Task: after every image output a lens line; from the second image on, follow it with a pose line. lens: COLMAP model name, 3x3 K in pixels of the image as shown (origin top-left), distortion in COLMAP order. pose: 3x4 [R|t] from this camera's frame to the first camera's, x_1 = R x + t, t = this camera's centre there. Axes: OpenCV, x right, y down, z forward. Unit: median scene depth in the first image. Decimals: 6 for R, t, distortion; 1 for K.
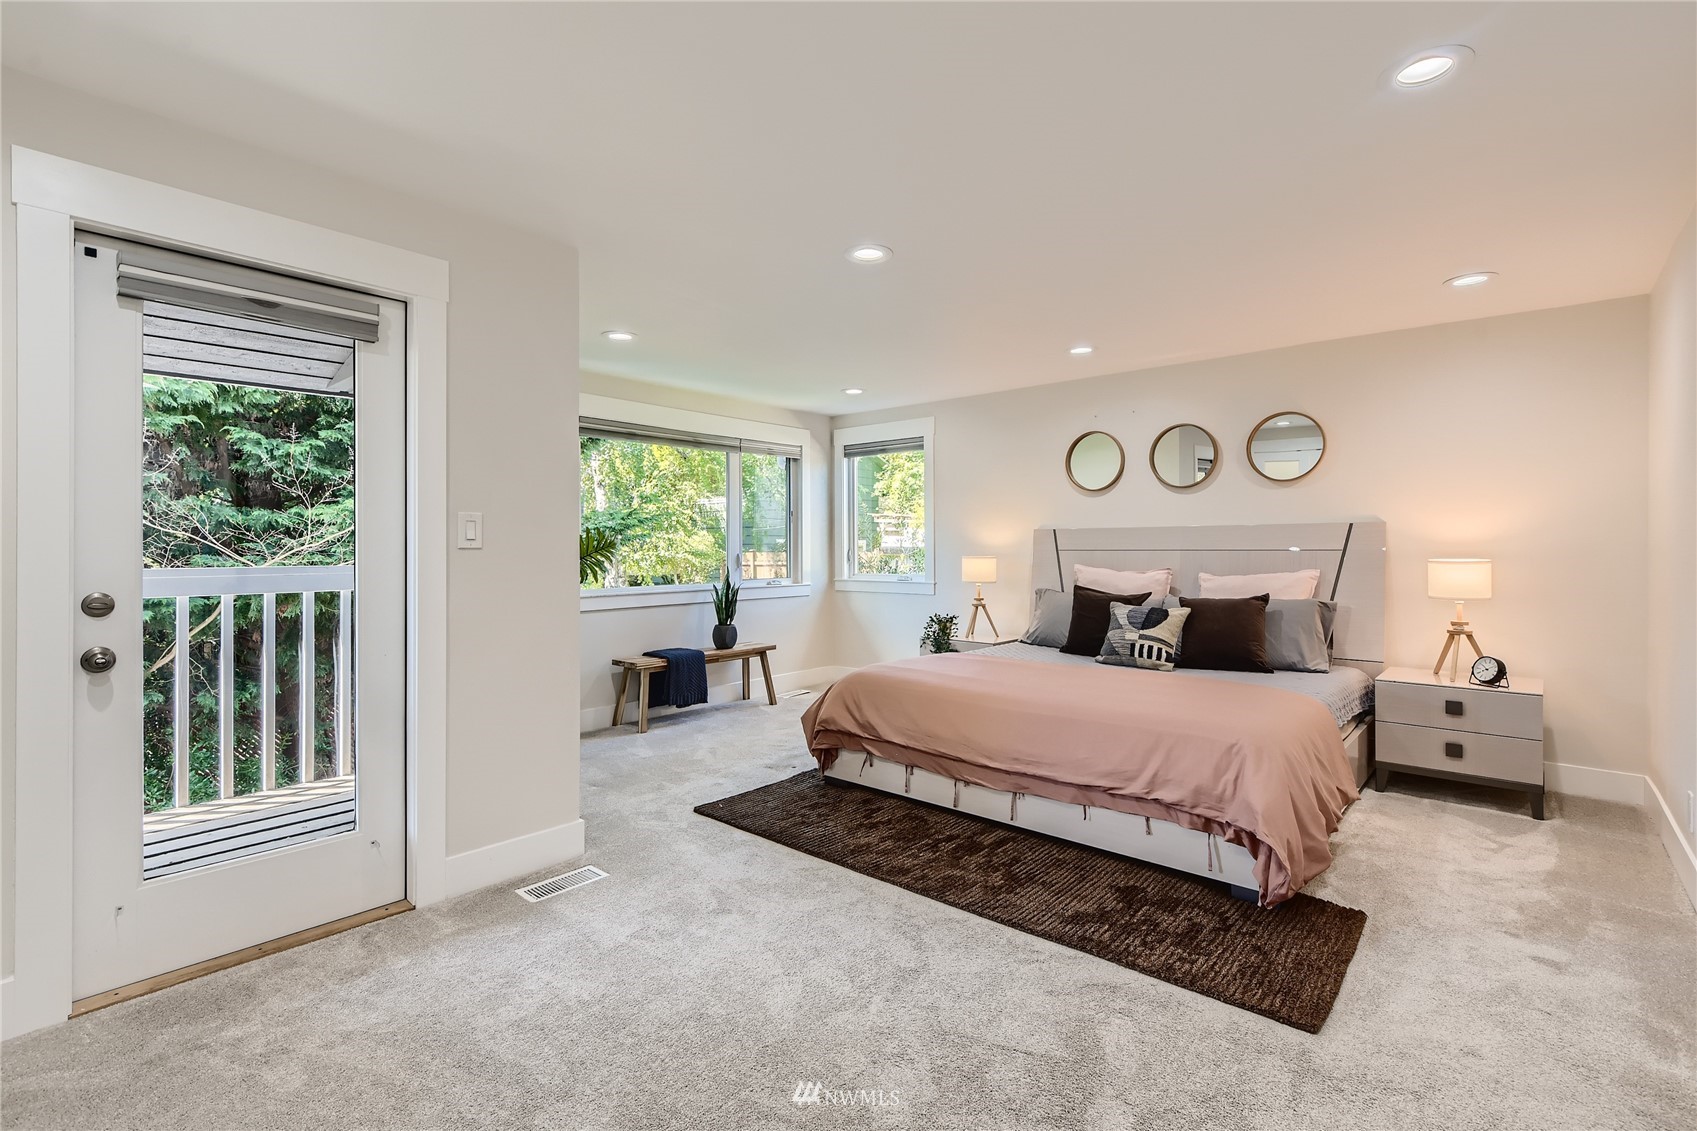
lens RADIAL K [[771.4, 0, 859.3], [0, 771.4, 557.9], [0, 0, 1]] dist [0.004155, -0.006953]
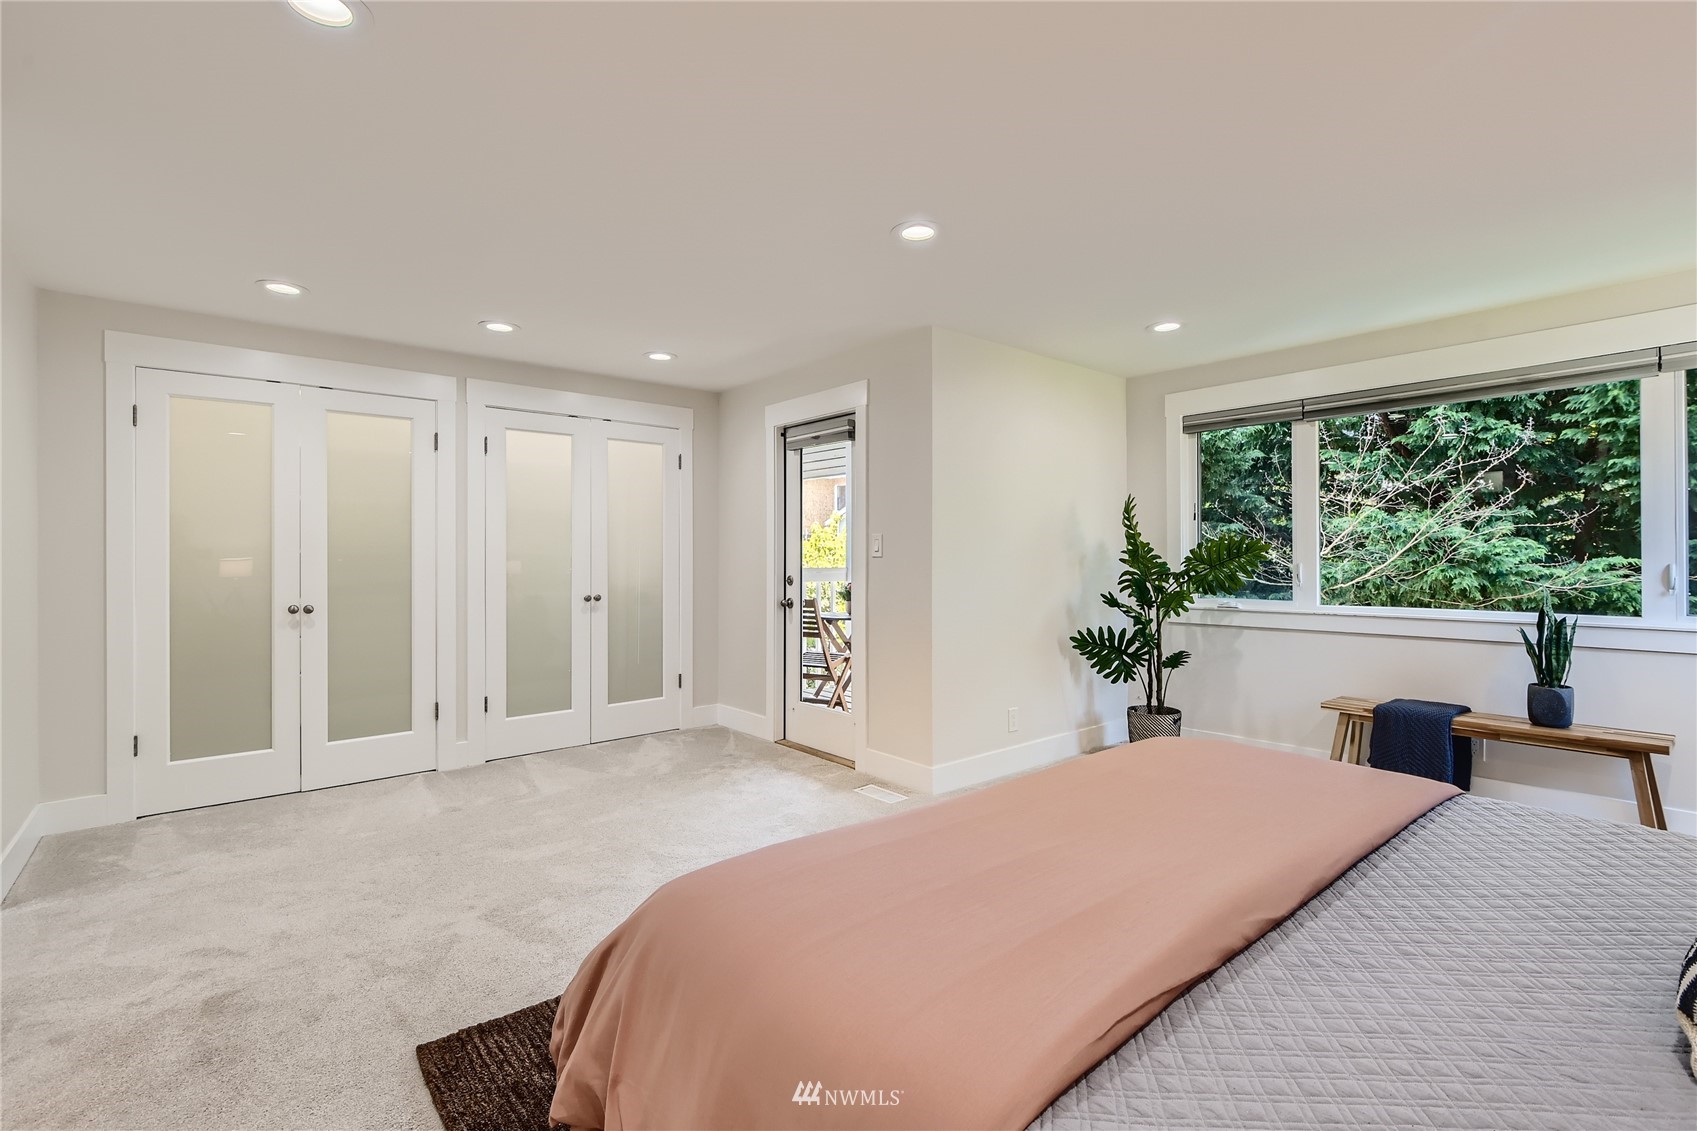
lens RADIAL K [[771.4, 0, 861.5], [0, 771.4, 559.3], [0, 0, 1]] dist [0.004155, -0.006953]
pose [[-0.153355, 0.003618, -0.988164, 0.797548], [-0.012346, 0.999908, 0.005577, -0.011632], [0.988094, 0.013055, -0.153297, 0.921425]]
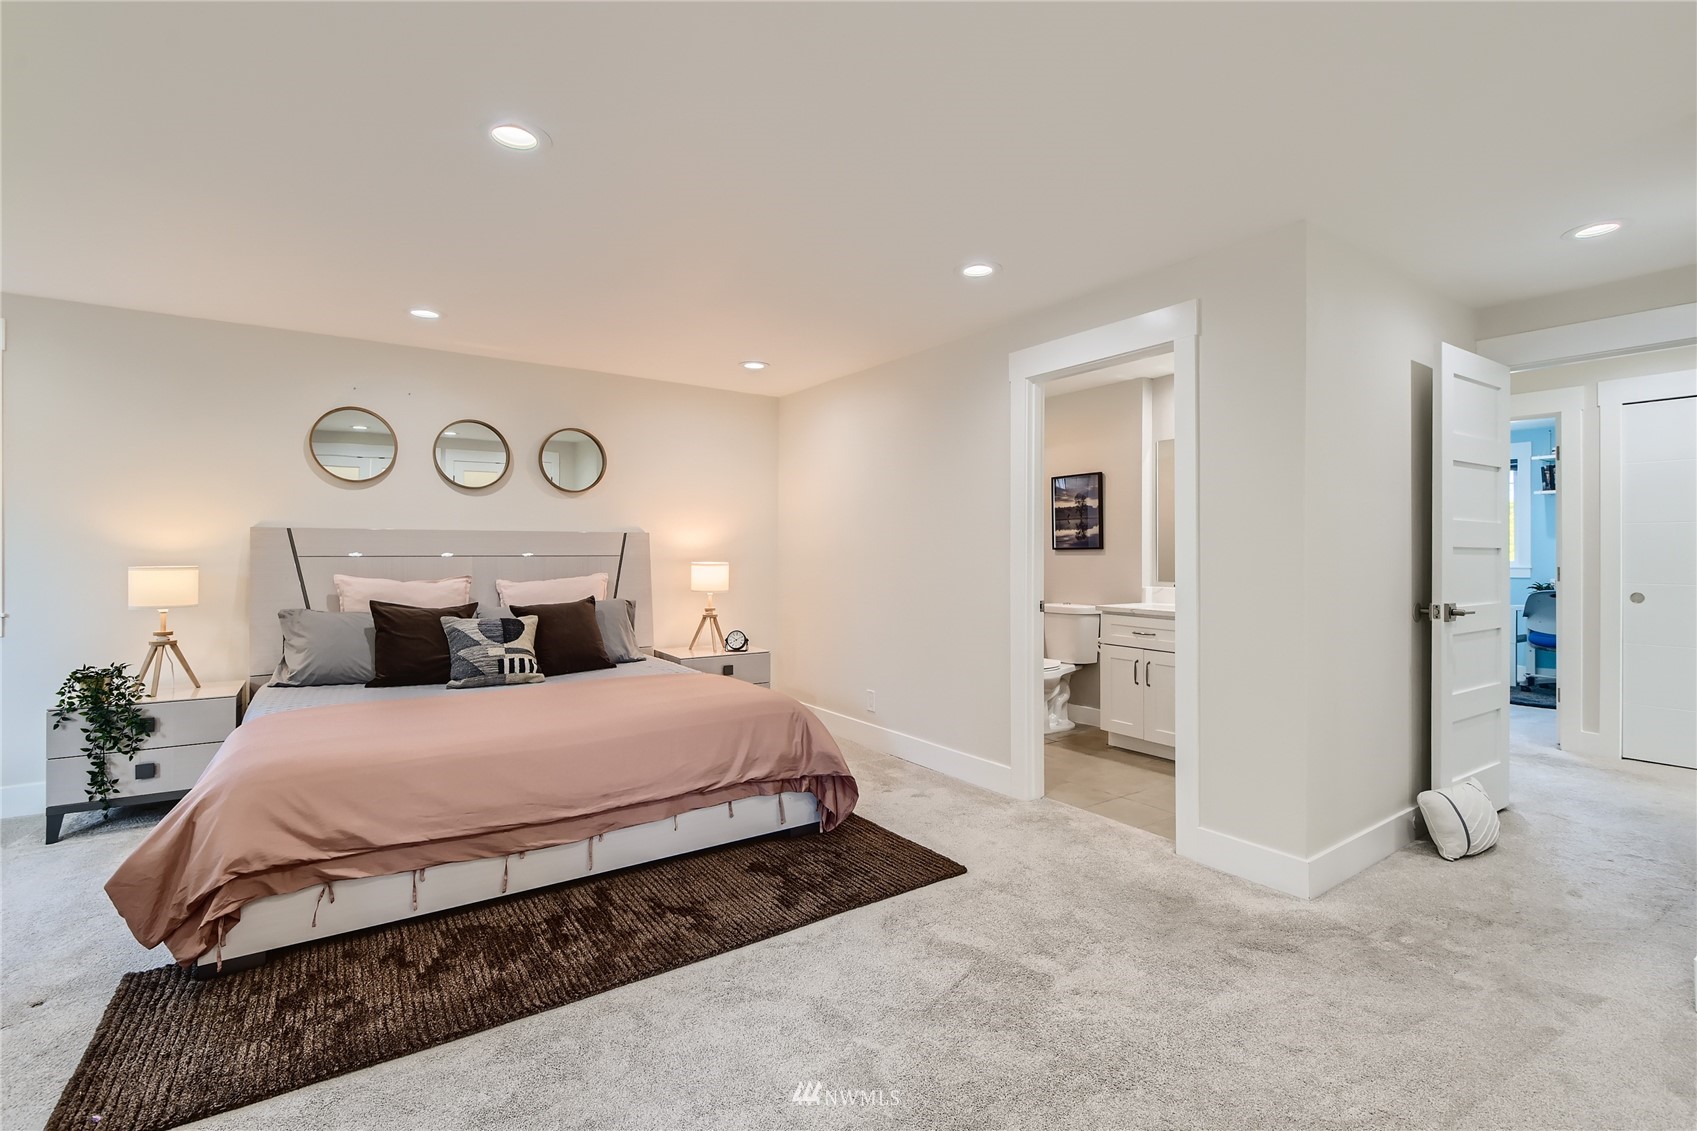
lens RADIAL K [[771.4, 0, 853.8], [0, 771.4, 555.3], [0, 0, 1]] dist [0.004155, -0.006953]
pose [[0.242222, -0.000700, 0.970221, -0.513724], [0.012111, 0.999924, -0.002302, -0.004893], [-0.970145, 0.012308, 0.242212, 0.454965]]
